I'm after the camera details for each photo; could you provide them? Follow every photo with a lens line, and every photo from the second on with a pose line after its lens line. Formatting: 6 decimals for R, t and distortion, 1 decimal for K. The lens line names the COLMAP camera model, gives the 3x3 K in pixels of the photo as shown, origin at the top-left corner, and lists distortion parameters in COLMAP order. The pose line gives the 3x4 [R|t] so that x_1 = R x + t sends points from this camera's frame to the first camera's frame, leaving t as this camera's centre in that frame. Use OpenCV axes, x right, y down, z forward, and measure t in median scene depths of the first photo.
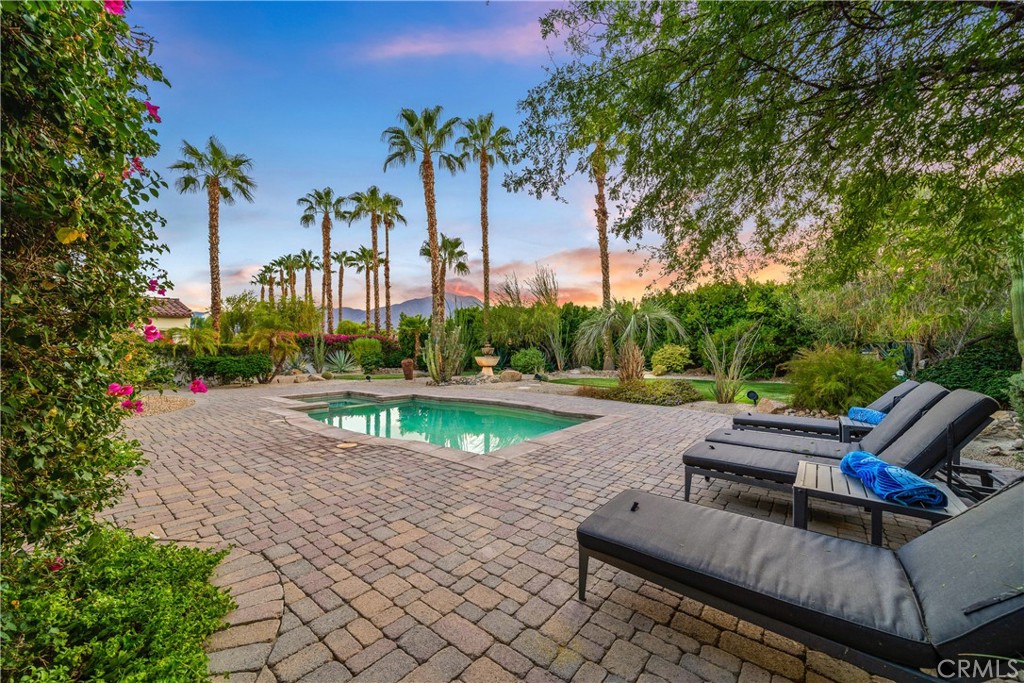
lens RADIAL K [[376.3, 0, 498.1], [0, 376.3, 347.4], [0, 0, 1]] dist [-0.000326, -0.000040]
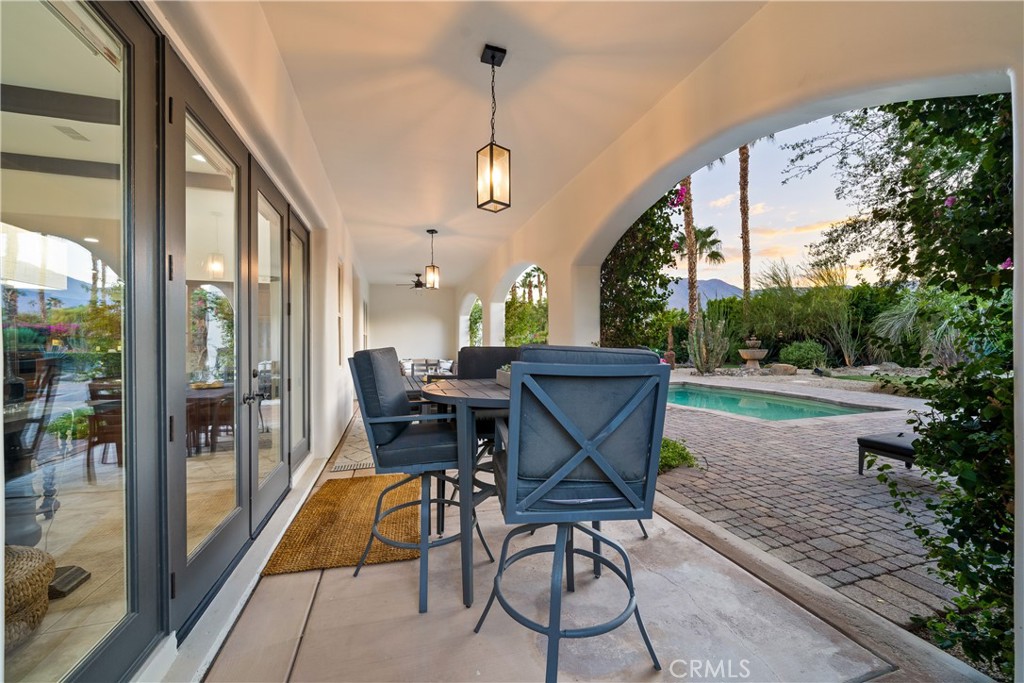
lens RADIAL K [[378.3, 0, 511.8], [0, 378.3, 345.3], [0, 0, 1]] dist [-0.002496, -0.000266]
pose [[0.843933, 0.002433, -0.536443, -0.026240], [0.006473, 0.999871, 0.014717, -0.005269], [0.536410, -0.015892, 0.843808, -0.164630]]
